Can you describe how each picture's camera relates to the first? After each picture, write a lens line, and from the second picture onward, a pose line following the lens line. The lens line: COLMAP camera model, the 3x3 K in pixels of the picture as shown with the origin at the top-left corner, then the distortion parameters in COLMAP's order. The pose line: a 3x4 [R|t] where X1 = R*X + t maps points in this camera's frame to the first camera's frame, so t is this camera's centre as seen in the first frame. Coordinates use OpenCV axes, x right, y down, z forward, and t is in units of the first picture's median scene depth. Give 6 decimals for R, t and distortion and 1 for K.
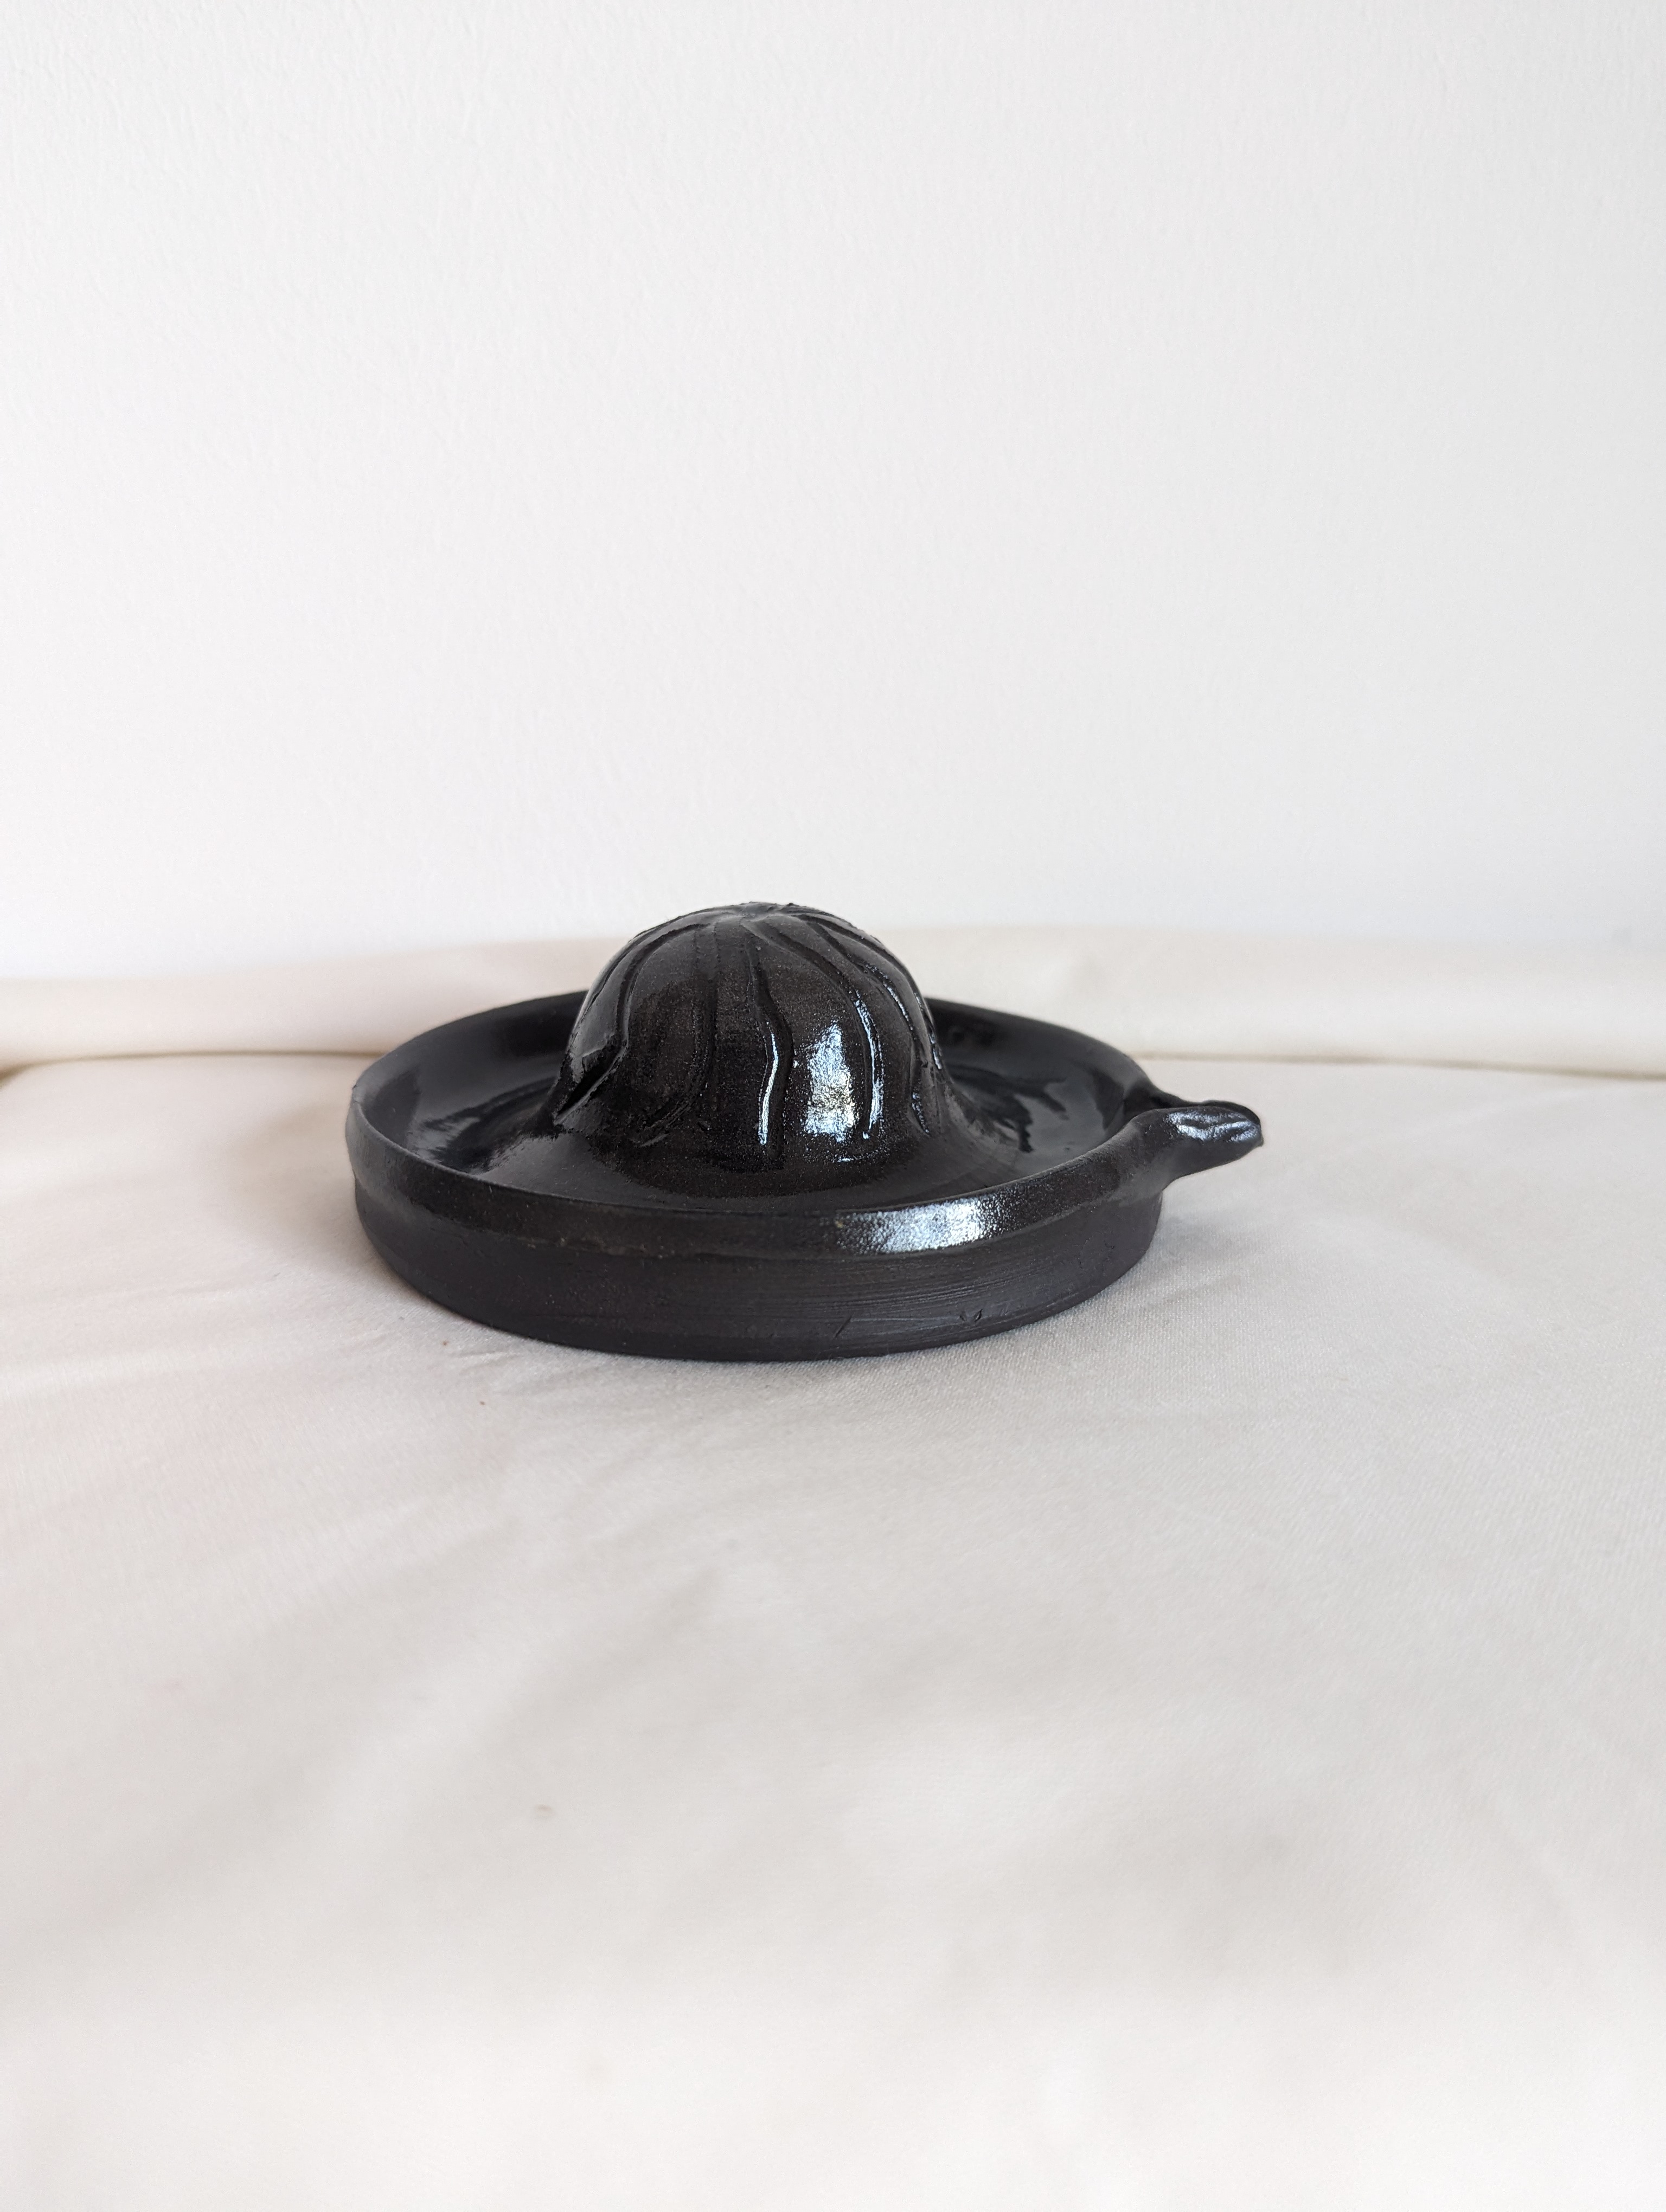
lens RADIAL K [[1524.1, 0, 832.1], [0, 1524.1, 1081.2], [0, 0, 1]] dist [0.008780, -0.017293]
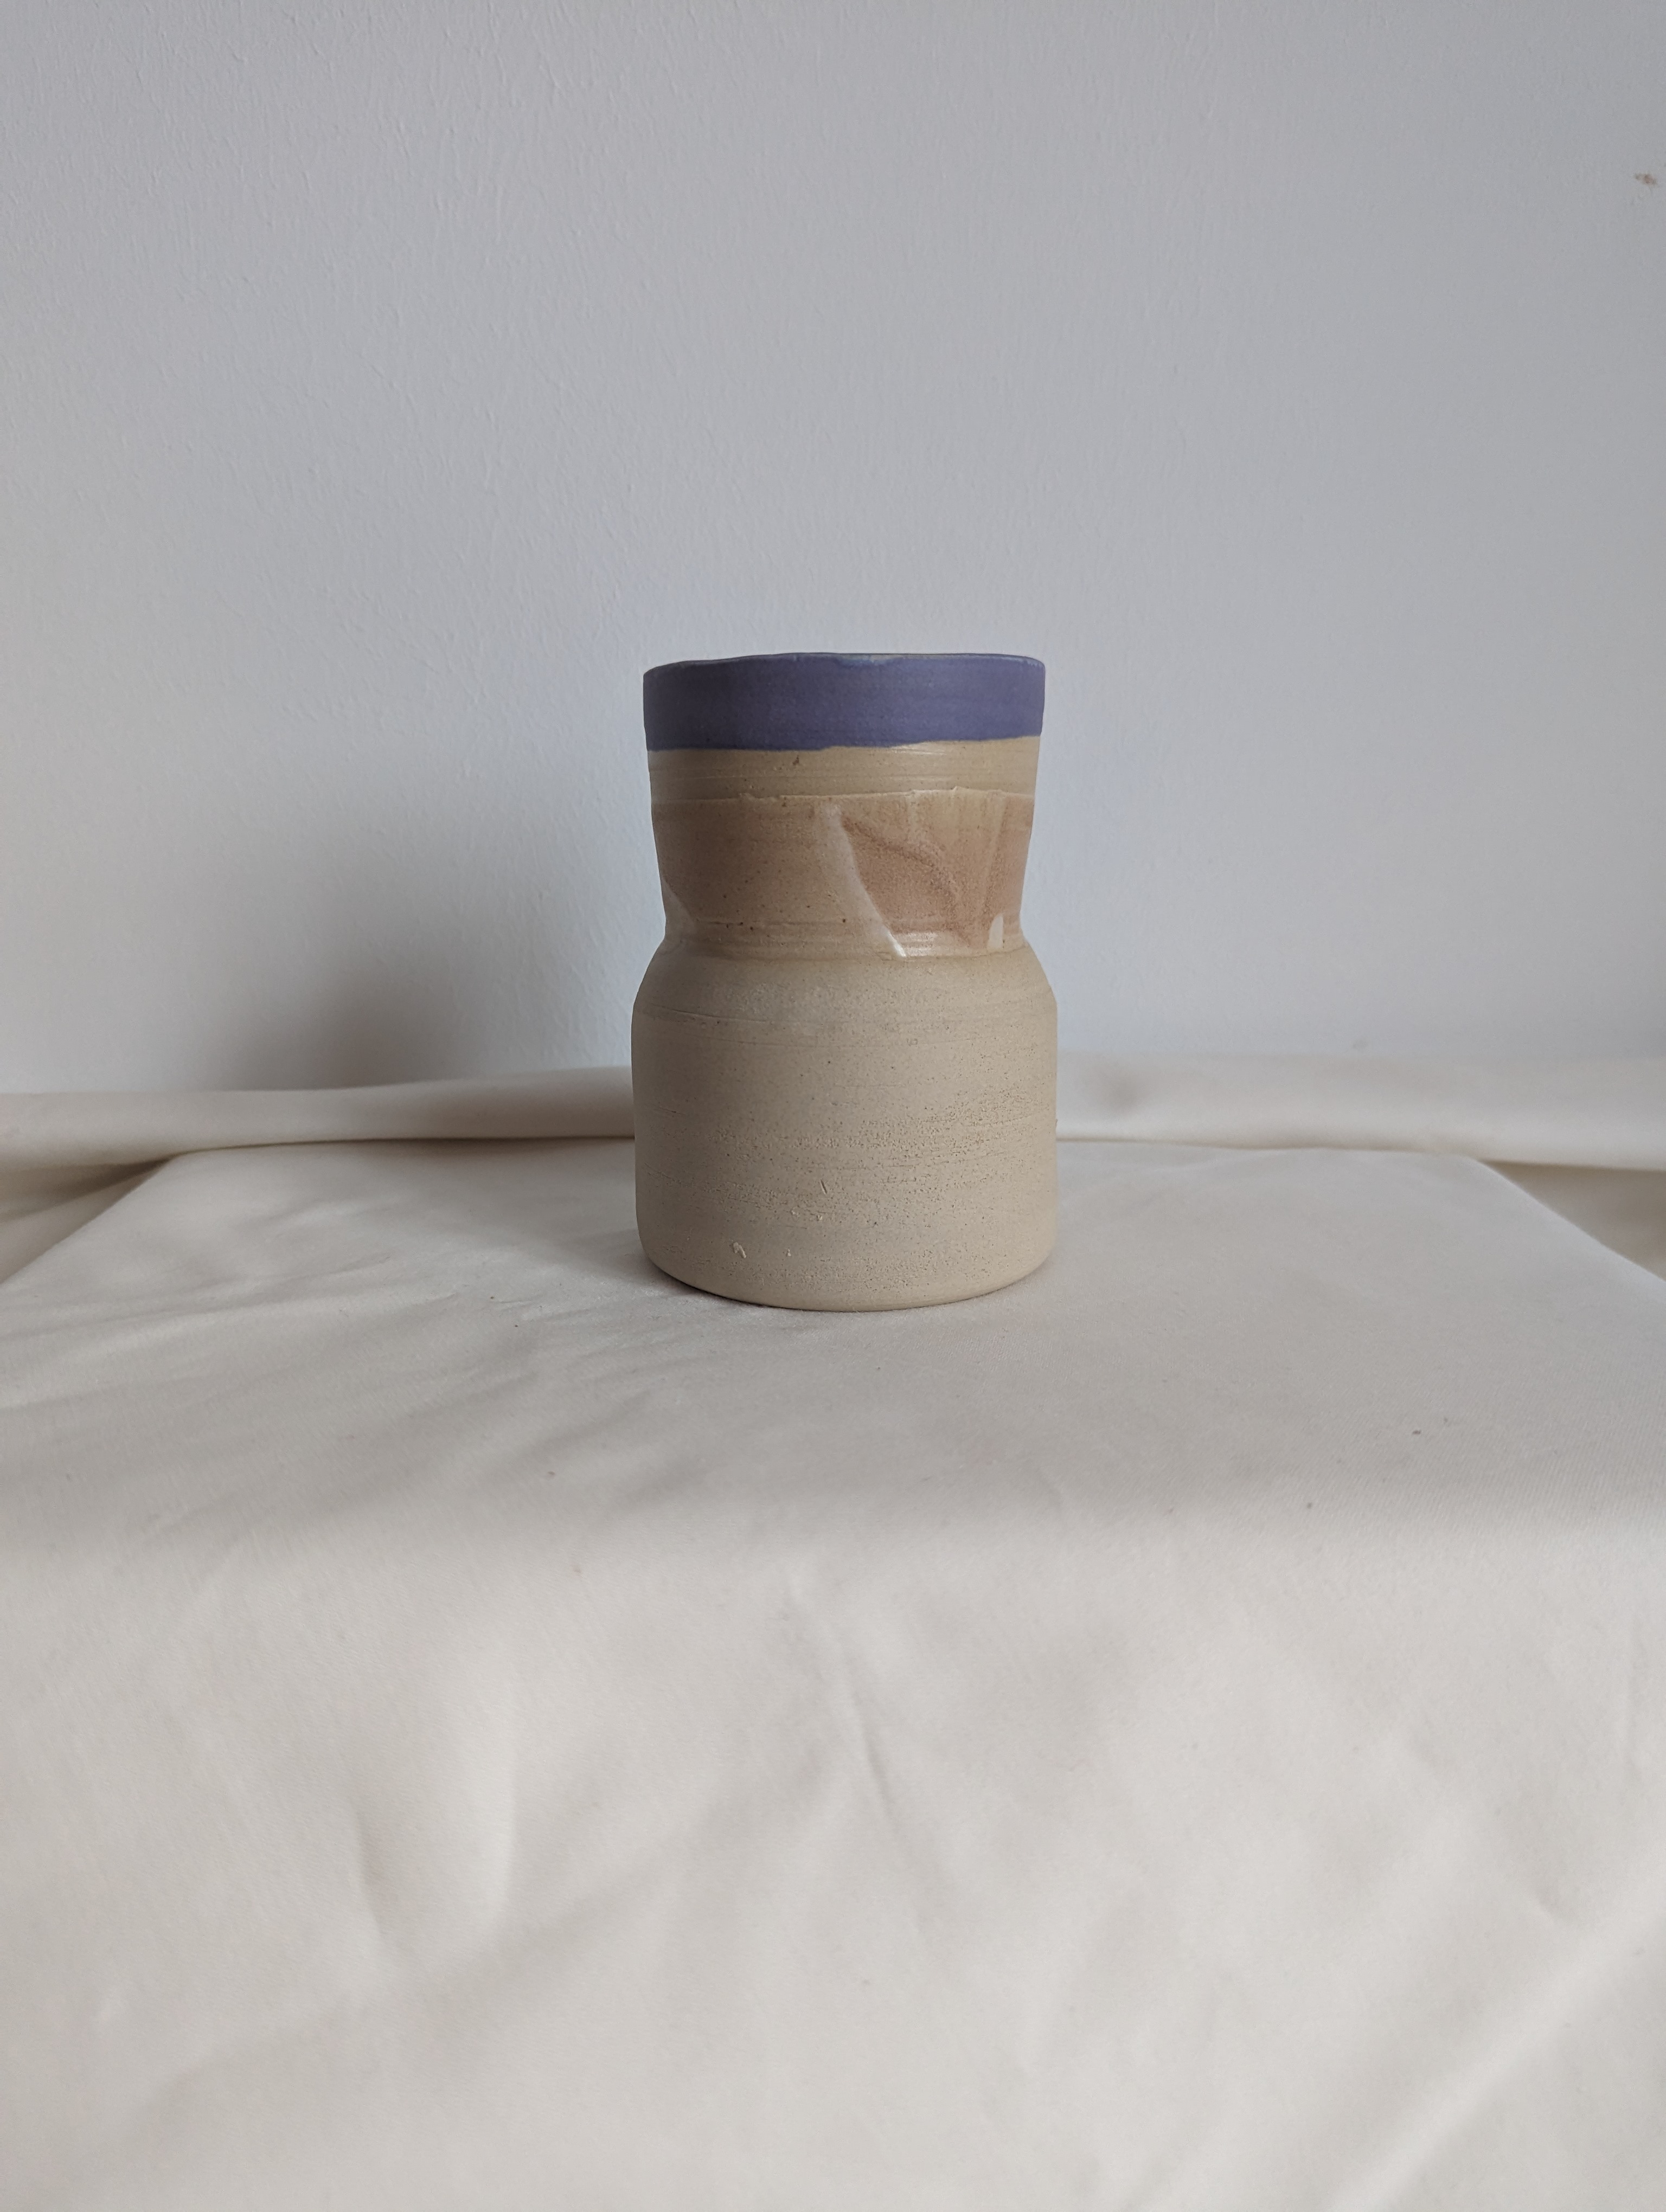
lens RADIAL K [[1524.1, 0, 849.4], [0, 1524.1, 1143.6], [0, 0, 1]] dist [0.008780, -0.017293]
pose [[0.999751, -0.020581, 0.008650, 0.068743], [0.021042, 0.998153, -0.056981, 0.068768], [-0.007461, 0.057149, 0.998338, -0.372154]]
